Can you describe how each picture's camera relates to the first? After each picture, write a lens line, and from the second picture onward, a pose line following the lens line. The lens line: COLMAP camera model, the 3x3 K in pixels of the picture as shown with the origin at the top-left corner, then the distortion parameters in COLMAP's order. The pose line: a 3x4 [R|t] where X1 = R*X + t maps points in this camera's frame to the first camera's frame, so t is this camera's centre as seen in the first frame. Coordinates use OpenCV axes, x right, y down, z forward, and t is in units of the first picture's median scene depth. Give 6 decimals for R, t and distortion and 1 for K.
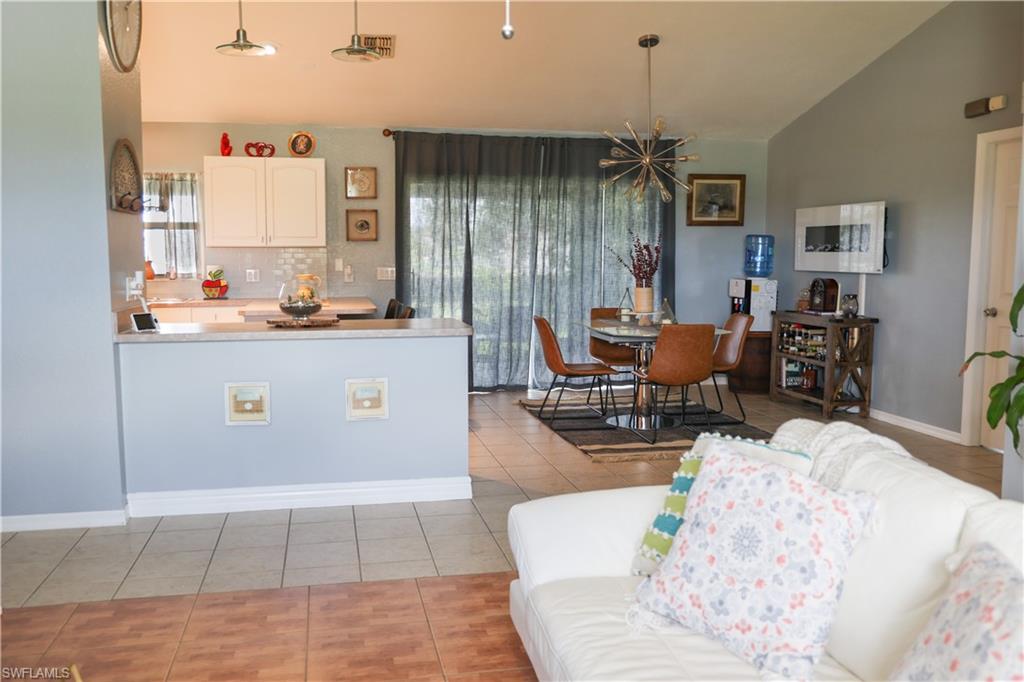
lens RADIAL K [[873.4, 0, 512.0], [0, 873.4, 341.0], [0, 0, 1]] dist [-0.033926, 0.002644]
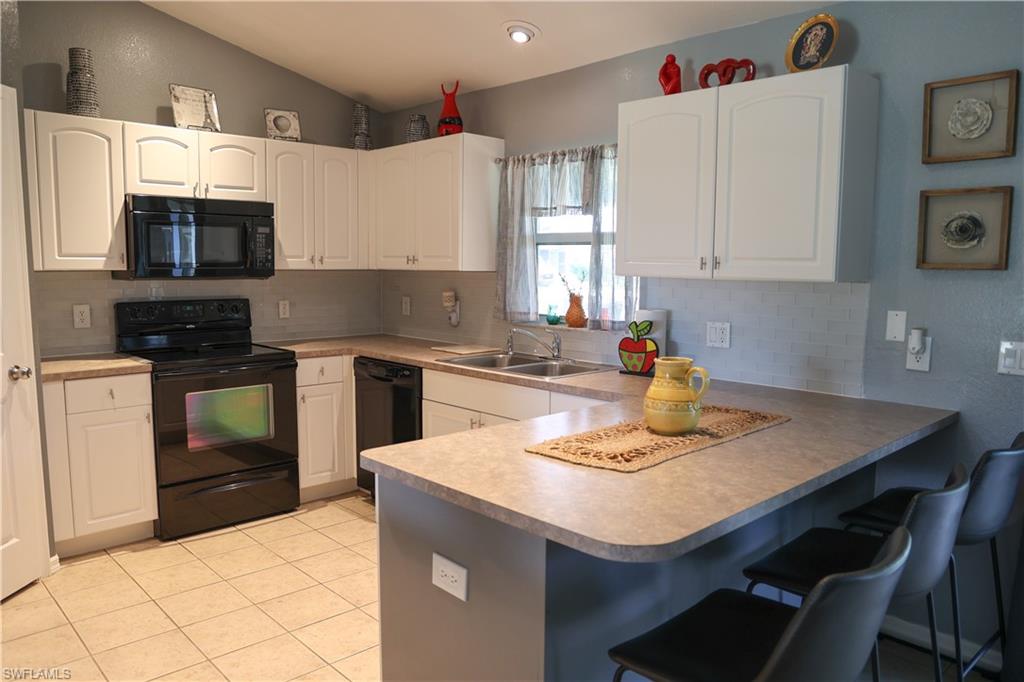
lens RADIAL K [[731.5, 0, 518.6], [0, 731.5, 341.1], [0, 0, 1]] dist [-0.088840, 0.062868]
pose [[0.522515, 0.096743, -0.847124, -0.002437], [-0.091881, 0.994145, 0.056860, -0.086190], [0.847665, 0.048124, 0.528345, 0.693226]]
